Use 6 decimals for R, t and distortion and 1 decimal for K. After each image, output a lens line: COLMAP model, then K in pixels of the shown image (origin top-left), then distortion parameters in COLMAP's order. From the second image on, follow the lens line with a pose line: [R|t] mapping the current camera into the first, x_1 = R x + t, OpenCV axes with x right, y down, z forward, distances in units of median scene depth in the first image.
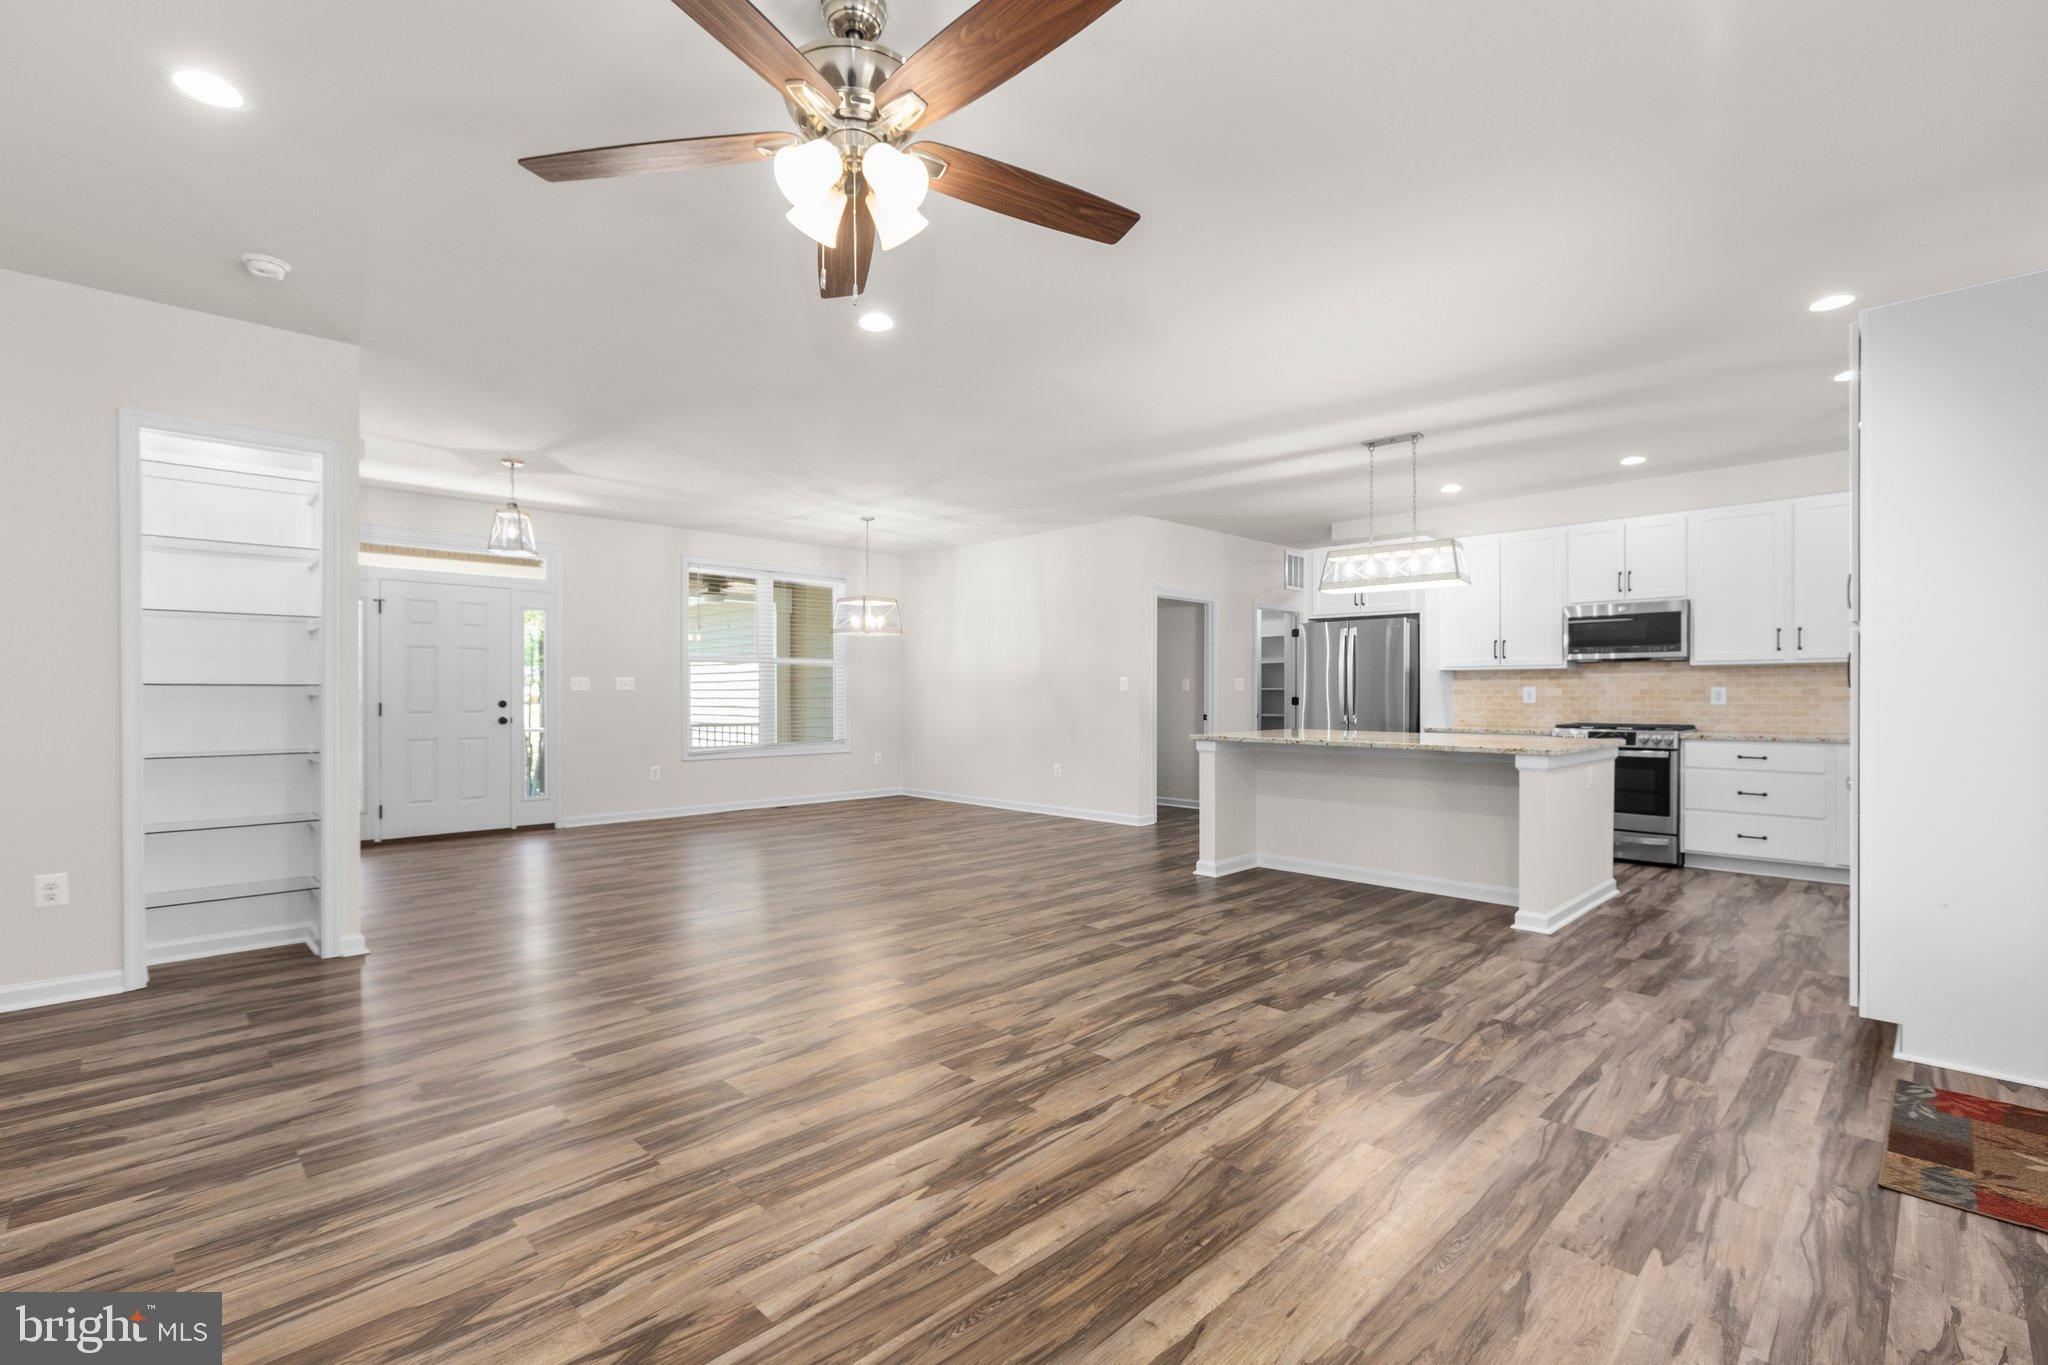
lens RADIAL K [[908.0, 0, 1040.0], [0, 908.0, 713.7], [0, 0, 1]] dist [-0.000756, -0.000828]
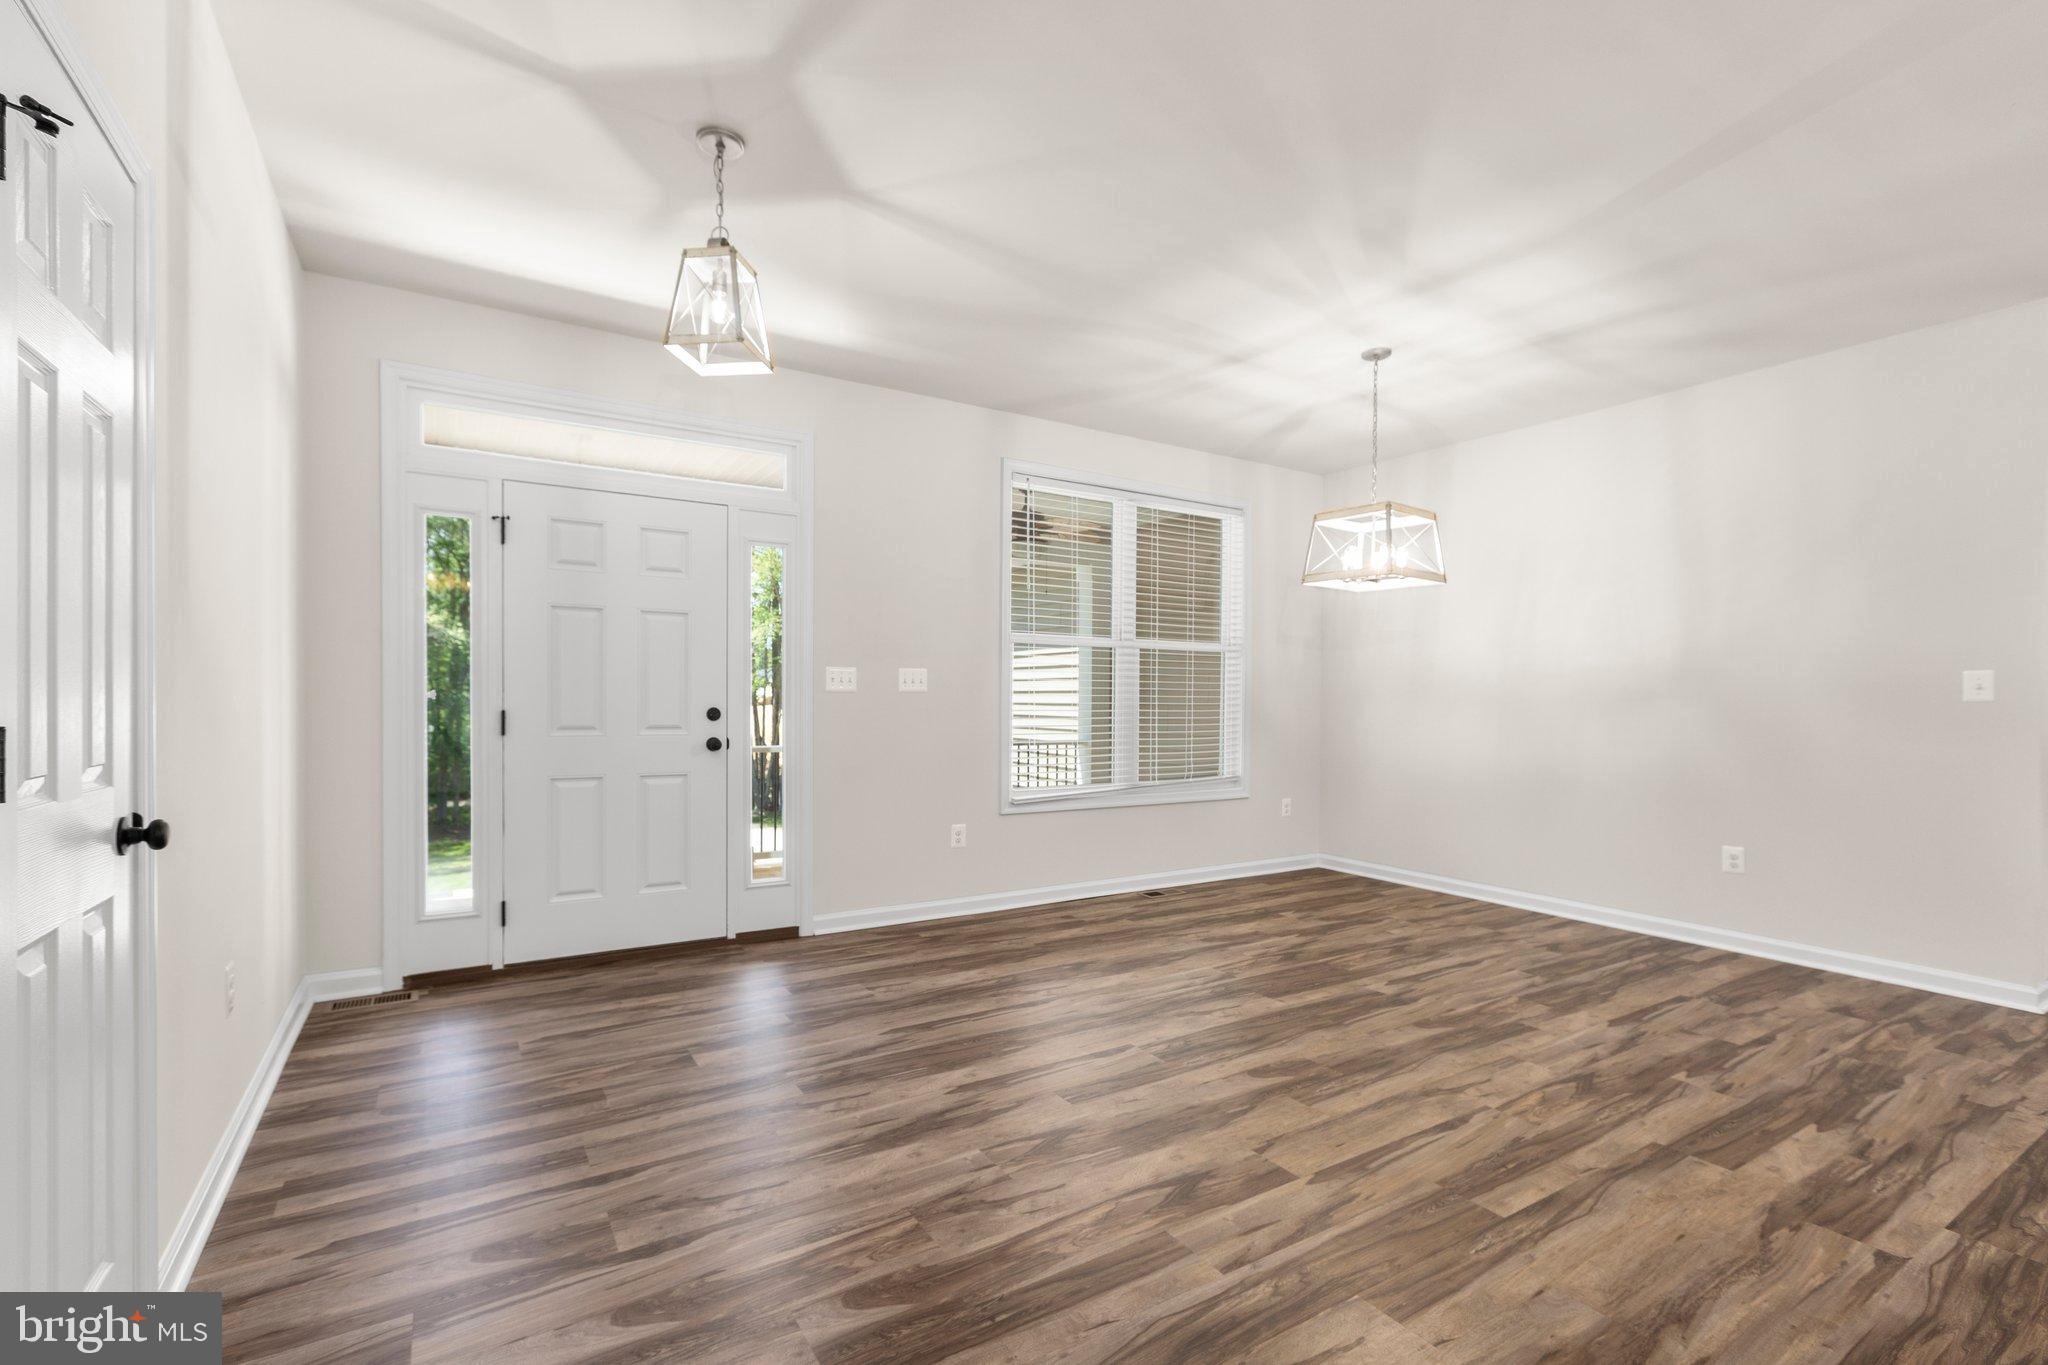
lens RADIAL K [[908.0, 0, 1035.1], [0, 908.0, 711.7], [0, 0, 1]] dist [-0.000756, -0.000828]
pose [[0.975765, 0.013312, -0.218418, -0.219386], [-0.015632, 0.999838, -0.008896, -0.007521], [0.218264, 0.012095, 0.975815, 0.393001]]
